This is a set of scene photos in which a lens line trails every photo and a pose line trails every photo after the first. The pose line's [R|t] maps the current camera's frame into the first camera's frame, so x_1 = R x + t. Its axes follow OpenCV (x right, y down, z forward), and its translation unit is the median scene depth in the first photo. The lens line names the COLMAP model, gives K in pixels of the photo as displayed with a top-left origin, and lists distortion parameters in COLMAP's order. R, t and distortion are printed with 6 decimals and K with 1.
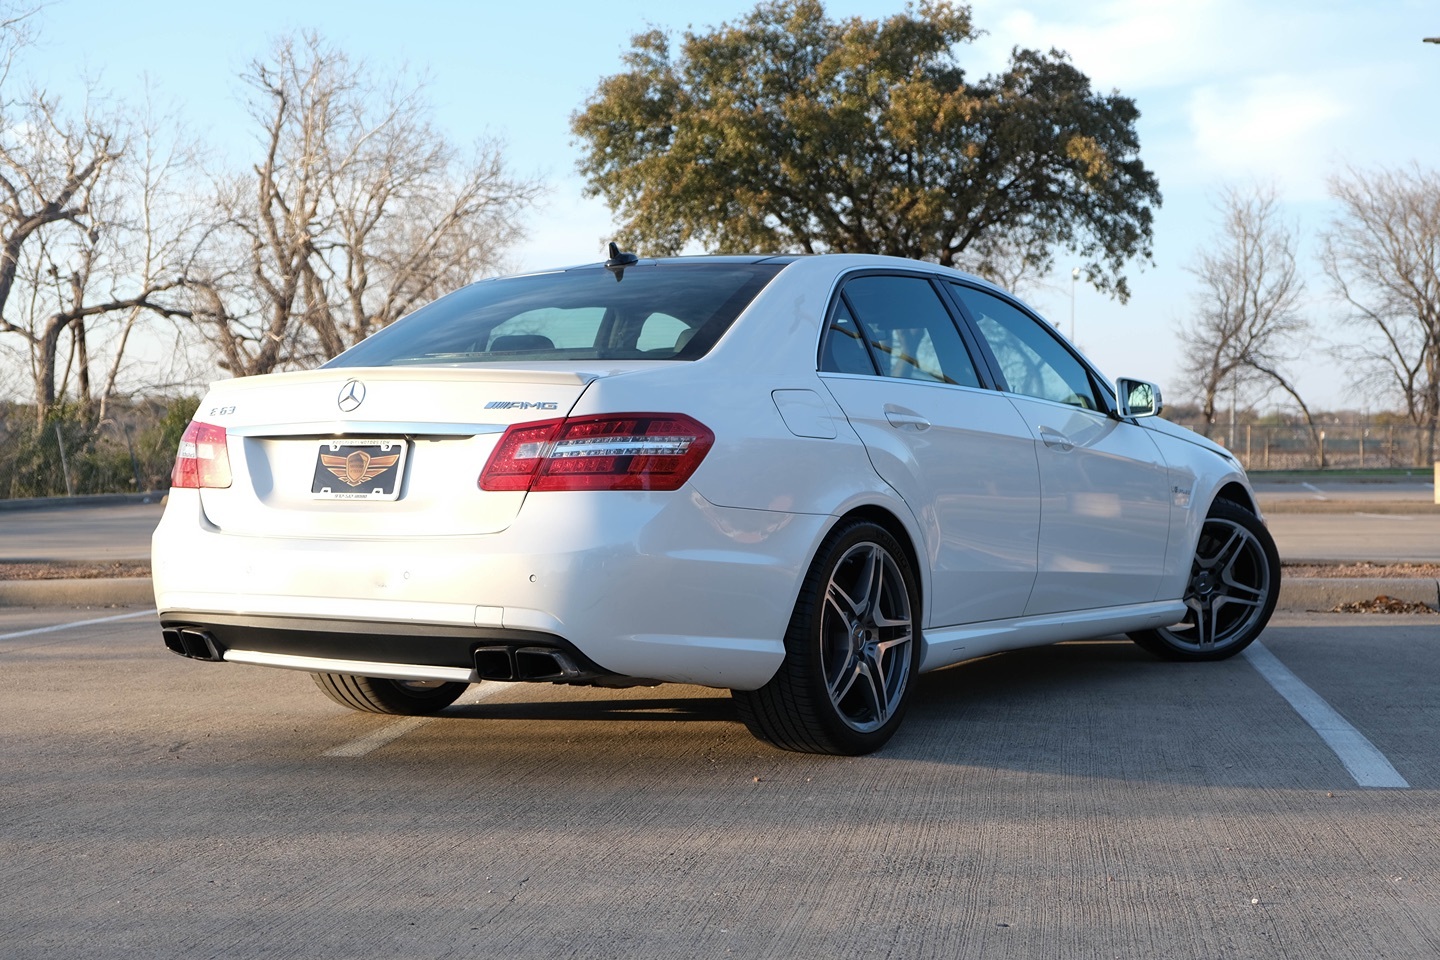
lens RADIAL K [[3665.6, 0, 575.1], [0, 3665.6, 480.2], [0, 0, 1]] dist [0.400824, -1.347684]
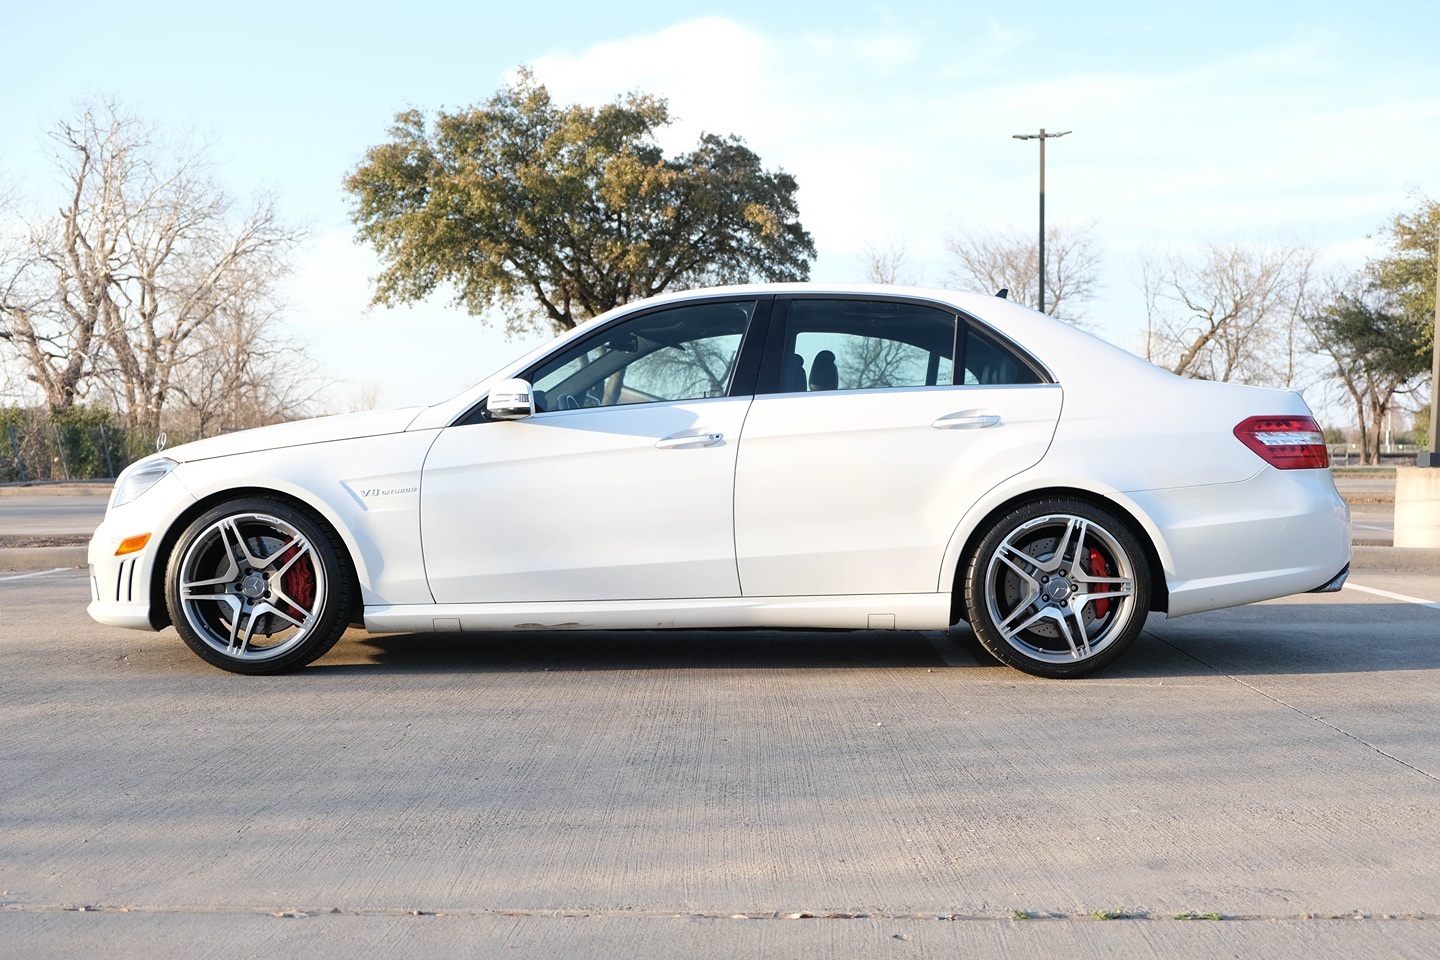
lens RADIAL K [[3346.5, 0, 741.6], [0, 3346.5, 478.6], [0, 0, 1]] dist [0.231071, 0.656549]
pose [[0.990759, 0.002771, 0.135606, -0.021759], [-0.002451, 0.999994, -0.002528, 0.003724], [-0.135612, 0.002172, 0.990760, -0.127622]]
